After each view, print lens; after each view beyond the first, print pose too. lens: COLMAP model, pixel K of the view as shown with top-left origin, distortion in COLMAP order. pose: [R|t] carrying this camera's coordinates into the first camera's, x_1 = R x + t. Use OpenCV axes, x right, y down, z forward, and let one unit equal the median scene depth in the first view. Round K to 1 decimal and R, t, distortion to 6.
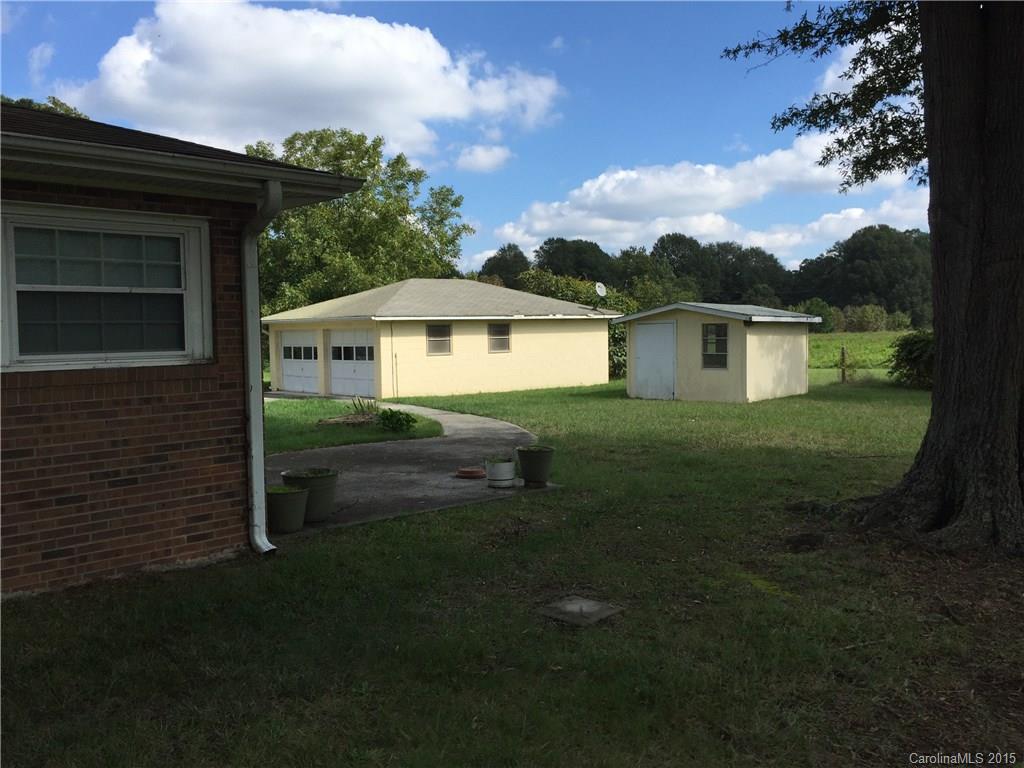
lens RADIAL K [[869.2, 0, 512.0], [0, 869.2, 384.0], [0, 0, 1]] dist [0.065711, -0.137437]
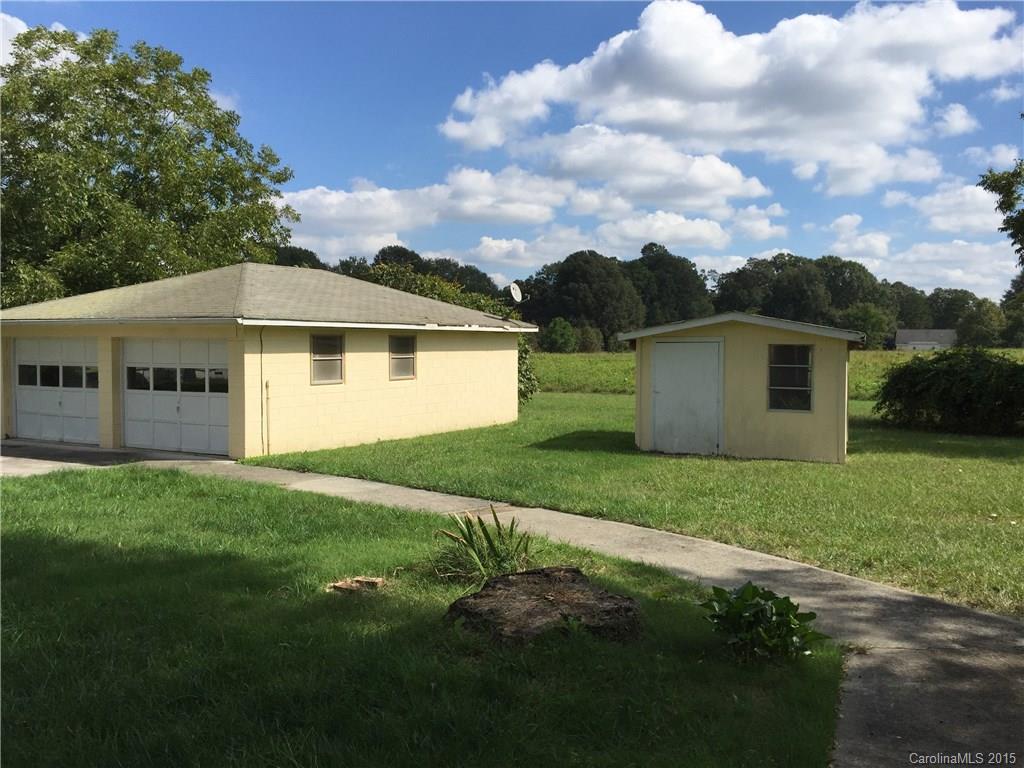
lens RADIAL K [[872.2, 0, 512.8], [0, 872.2, 390.3], [0, 0, 1]] dist [0.081150, -0.104387]
pose [[0.938659, 0.004345, 0.344819, -0.166552], [-0.000740, 0.999944, -0.010586, -0.020604], [-0.344846, 0.009681, 0.938609, 0.341285]]
